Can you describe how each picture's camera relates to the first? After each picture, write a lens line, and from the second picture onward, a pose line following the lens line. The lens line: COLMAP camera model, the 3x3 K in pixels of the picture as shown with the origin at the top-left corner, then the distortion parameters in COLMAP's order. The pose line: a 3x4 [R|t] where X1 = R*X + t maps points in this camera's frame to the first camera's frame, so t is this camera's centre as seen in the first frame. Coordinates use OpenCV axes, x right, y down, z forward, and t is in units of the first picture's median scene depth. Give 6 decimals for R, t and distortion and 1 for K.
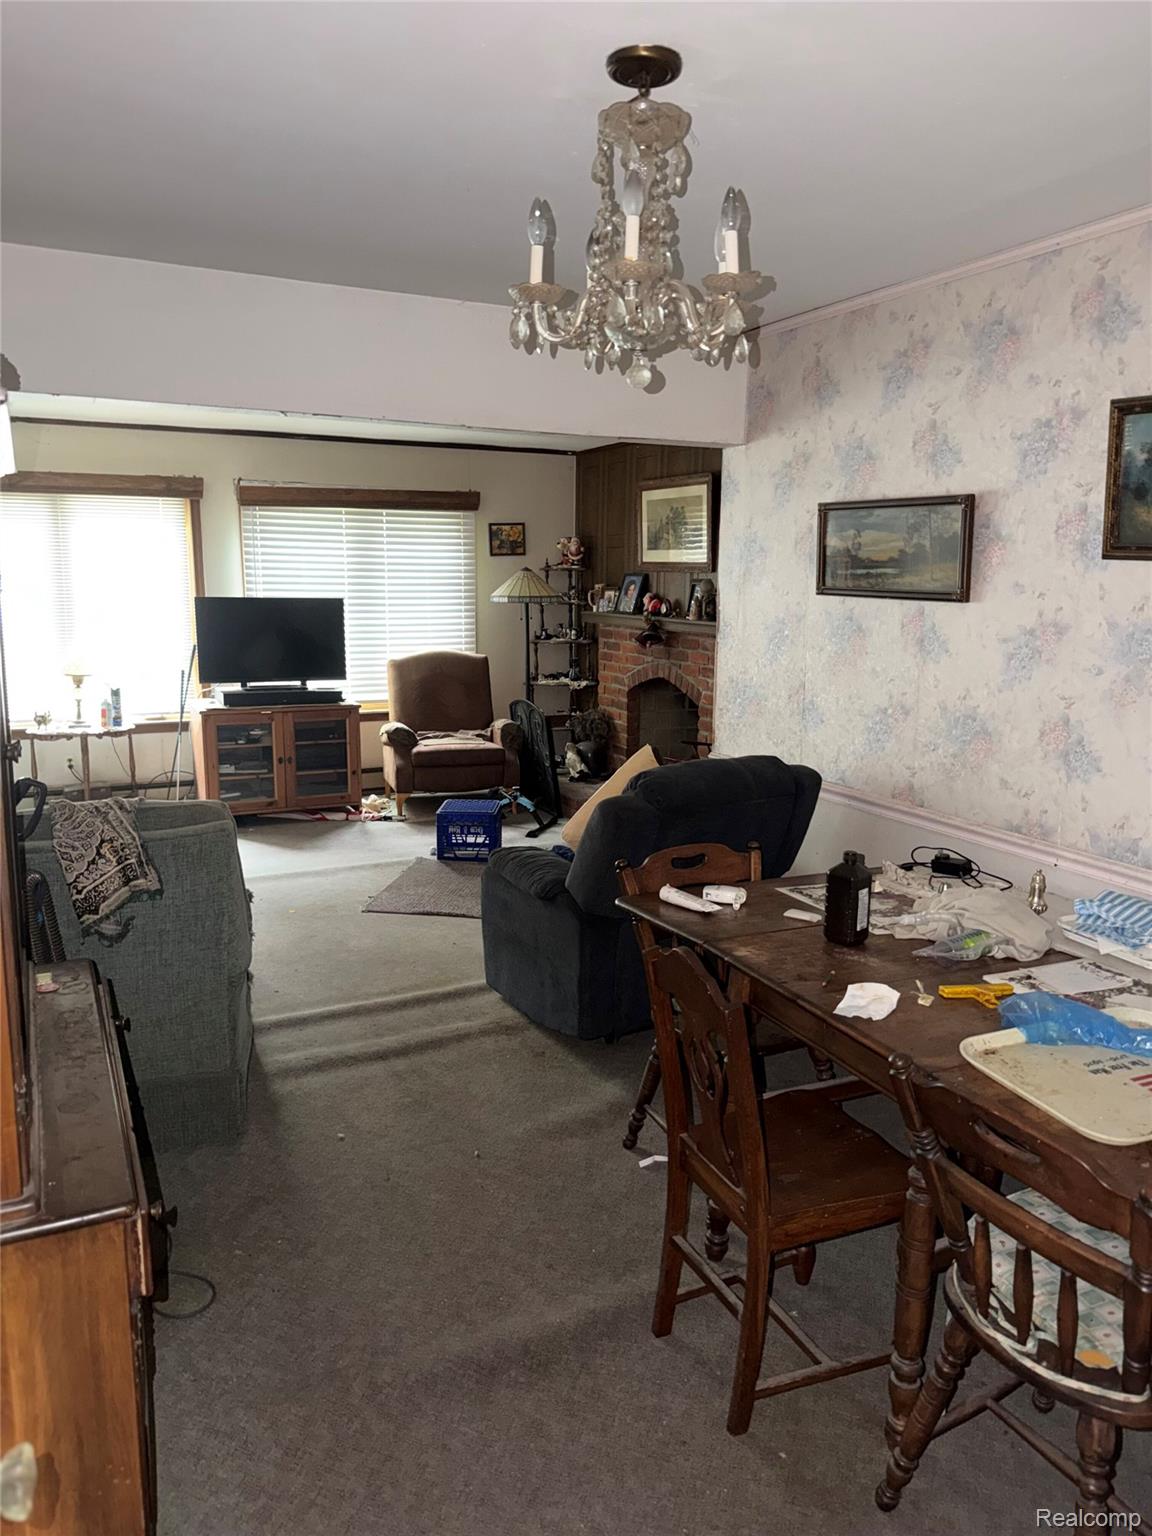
lens RADIAL K [[1068.9, 0, 582.5], [0, 1068.9, 771.4], [0, 0, 1]] dist [0.062172, -0.129910]
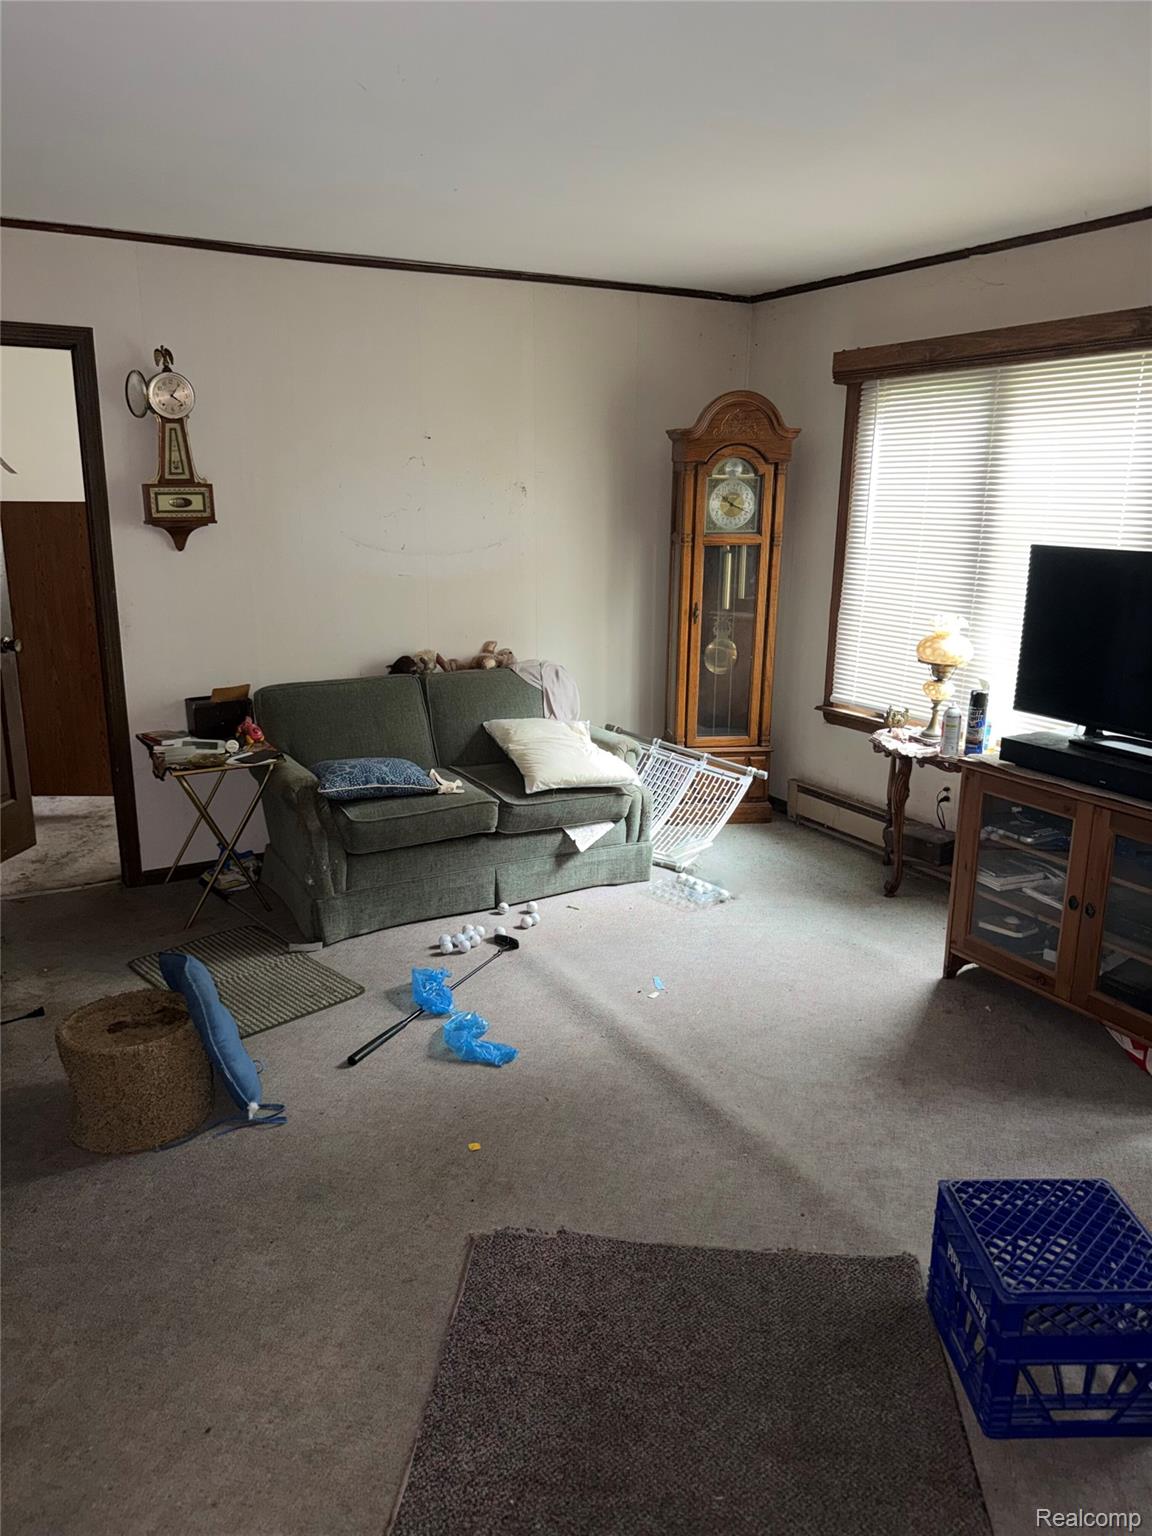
lens RADIAL K [[1068.9, 0, 582.5], [0, 1068.9, 771.4], [0, 0, 1]] dist [0.062172, -0.129910]
pose [[0.049033, 0.242526, -0.968905, 0.135275], [-0.193524, 0.953995, 0.229001, -0.120665], [0.979869, 0.176278, 0.093712, 0.683788]]
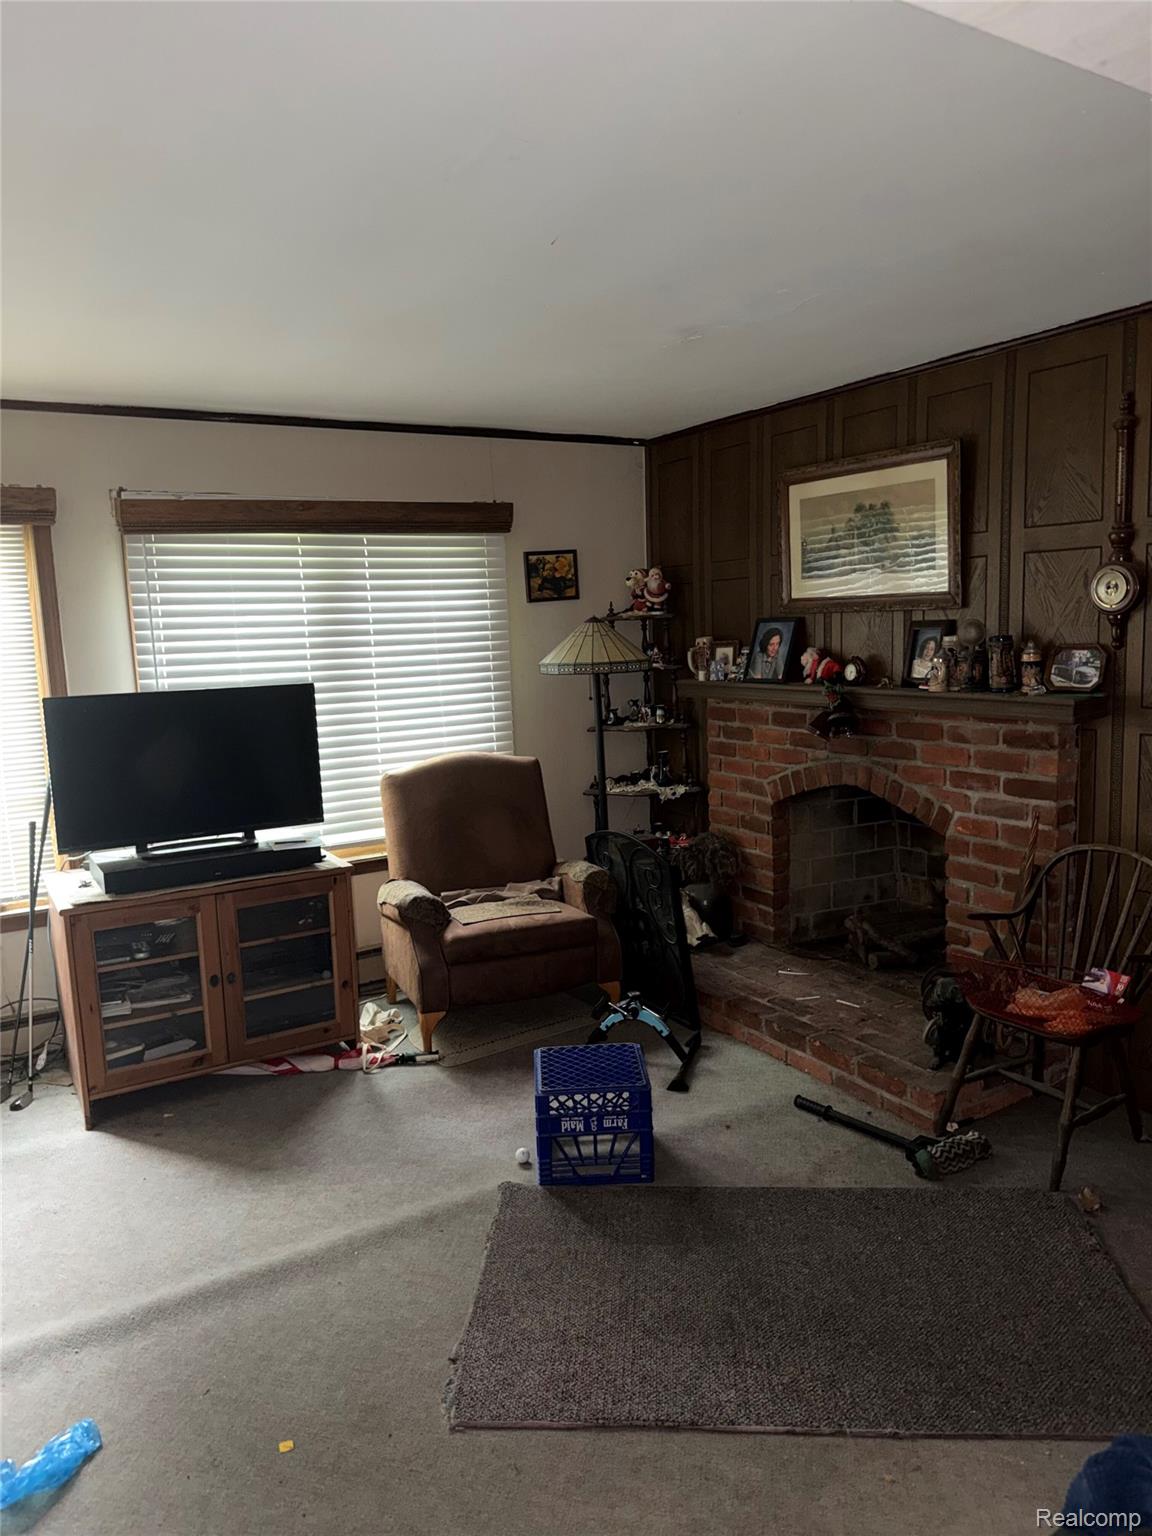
lens RADIAL K [[1068.9, 0, 582.5], [0, 1068.9, 771.4], [0, 0, 1]] dist [0.062172, -0.129910]
pose [[0.995198, -0.057828, 0.078980, -0.120661], [0.061477, 0.997113, -0.044568, -0.075571], [-0.076174, 0.049210, 0.995879, 0.396096]]
